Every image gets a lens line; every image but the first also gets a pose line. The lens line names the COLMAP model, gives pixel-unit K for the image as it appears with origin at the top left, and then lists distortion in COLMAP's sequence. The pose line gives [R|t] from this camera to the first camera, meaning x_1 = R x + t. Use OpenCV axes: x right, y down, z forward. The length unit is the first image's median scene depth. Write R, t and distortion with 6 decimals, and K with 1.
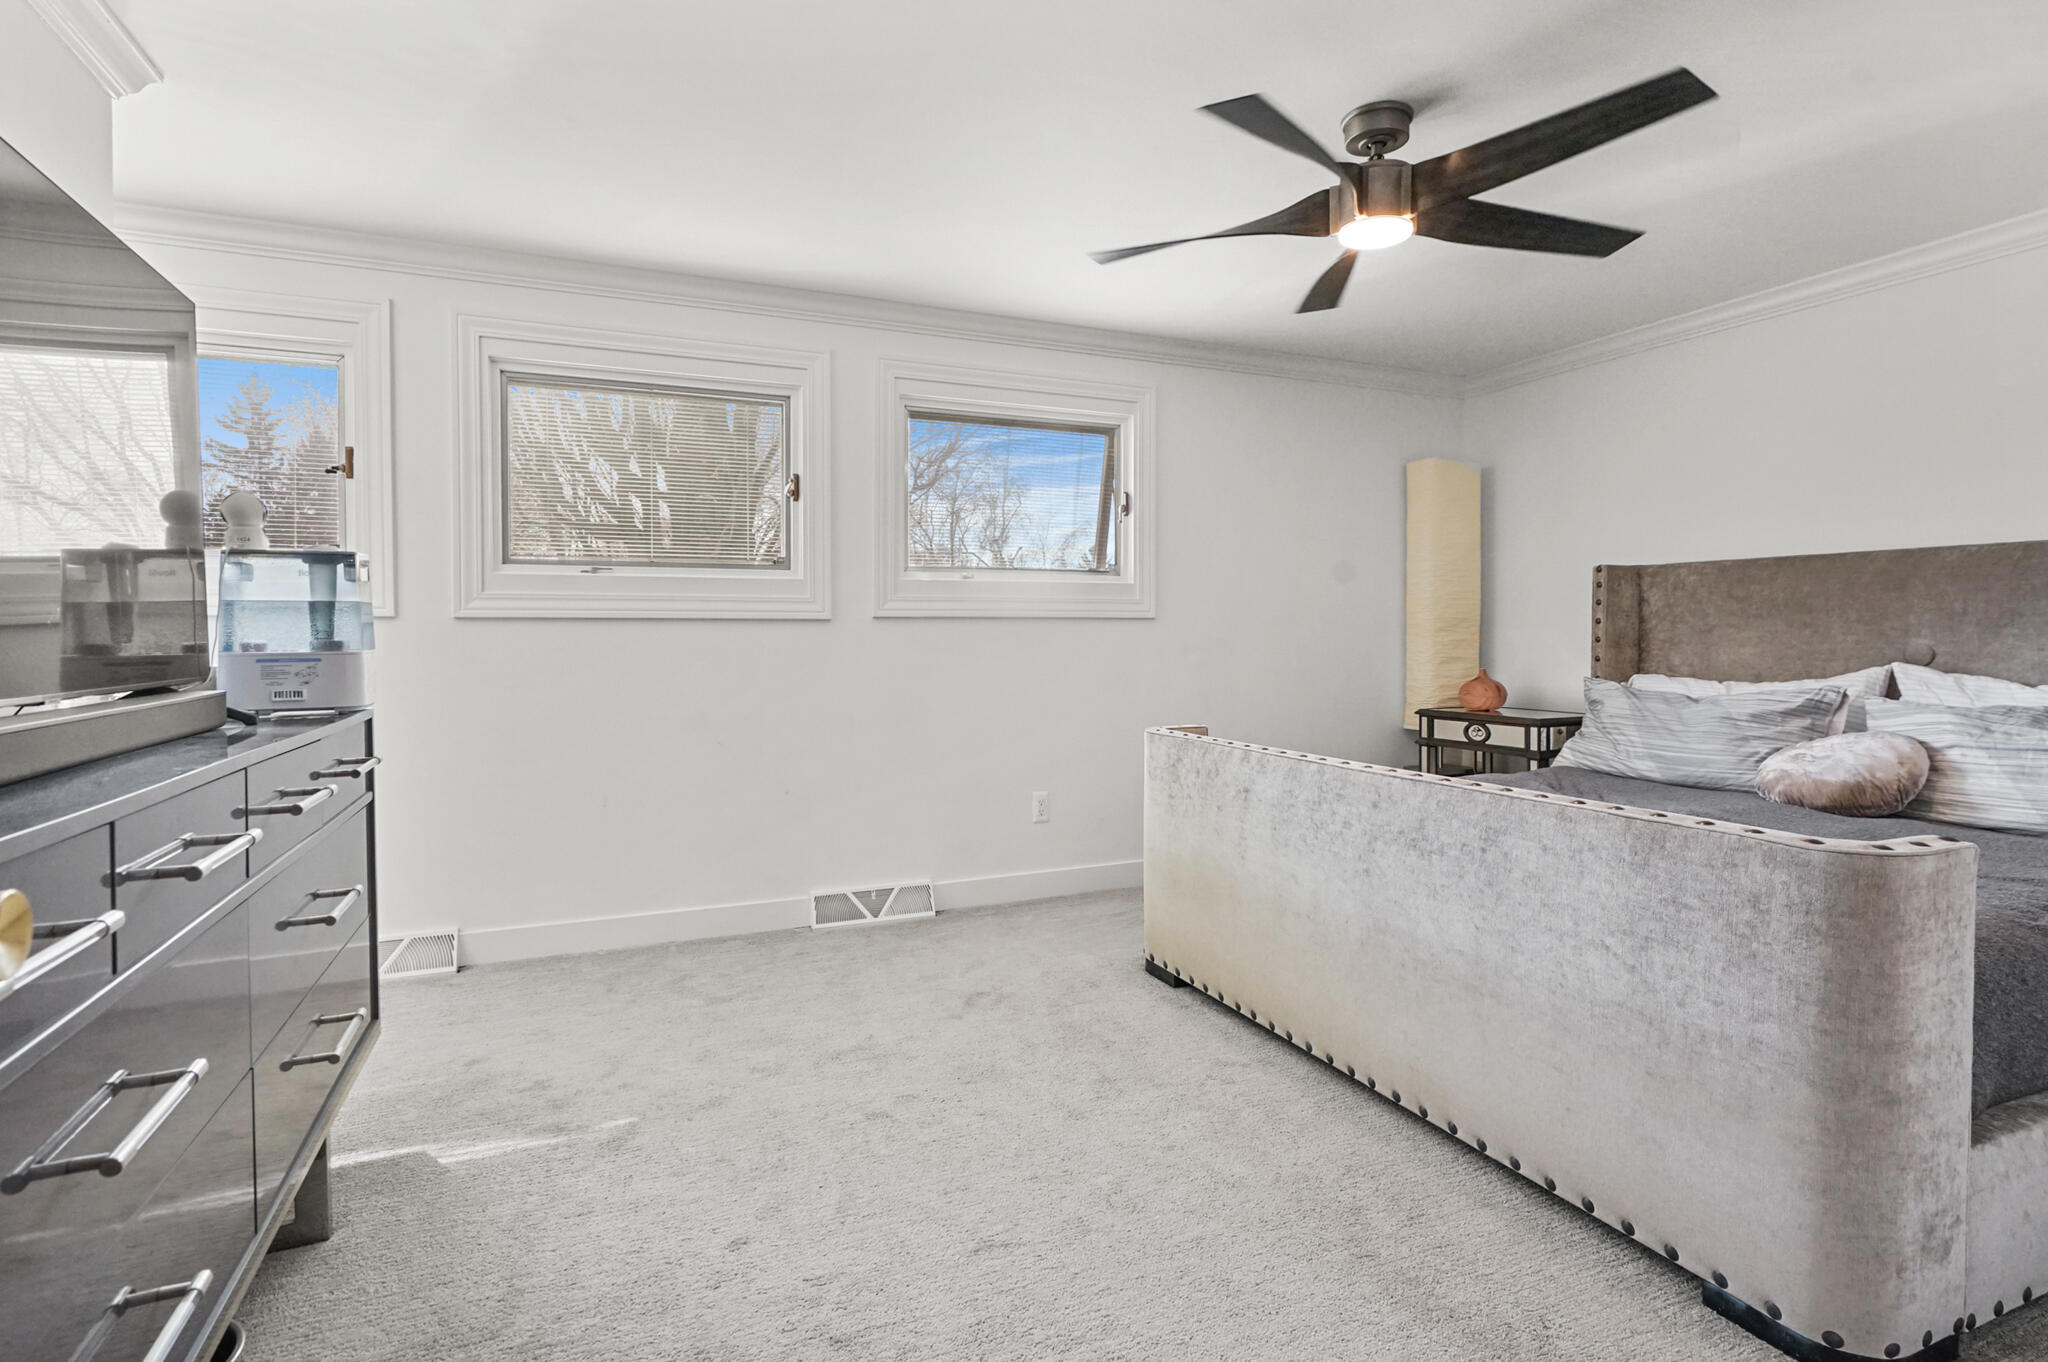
lens RADIAL K [[1007.8, 0, 1024.1], [0, 1007.8, 606.9], [0, 0, 1]] dist [-0.002213, 0.001824]
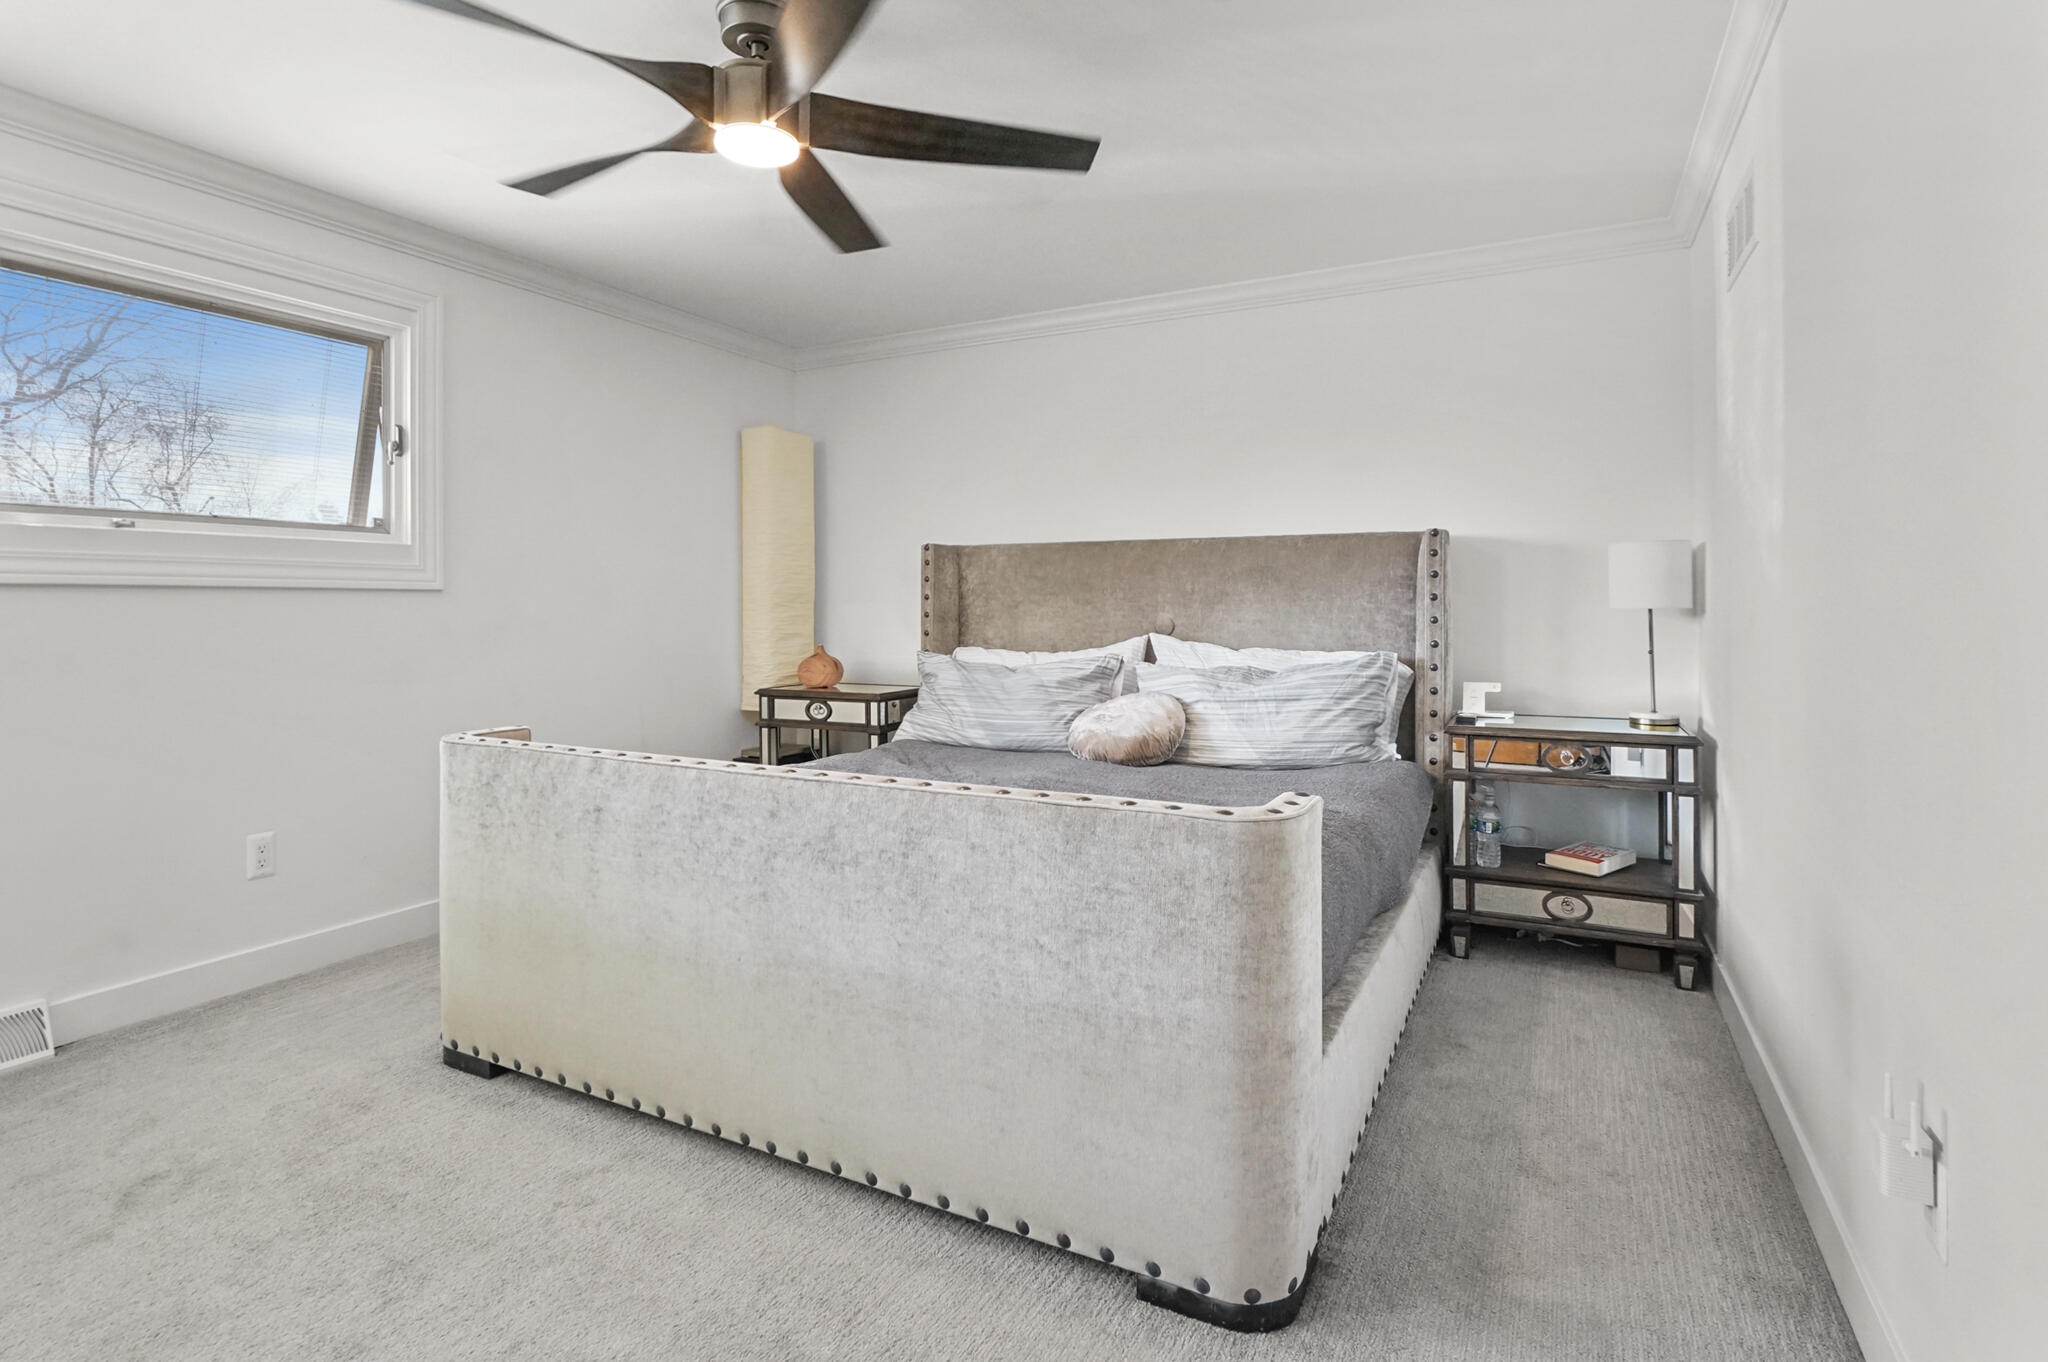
lens RADIAL K [[1007.8, 0, 1024.1], [0, 1007.8, 606.9], [0, 0, 1]] dist [-0.002213, 0.001824]
pose [[0.780371, 0.000436, 0.625316, -0.011347], [-0.015967, 0.999688, 0.019229, 0.003417], [-0.625112, -0.024990, 0.780135, 0.178129]]
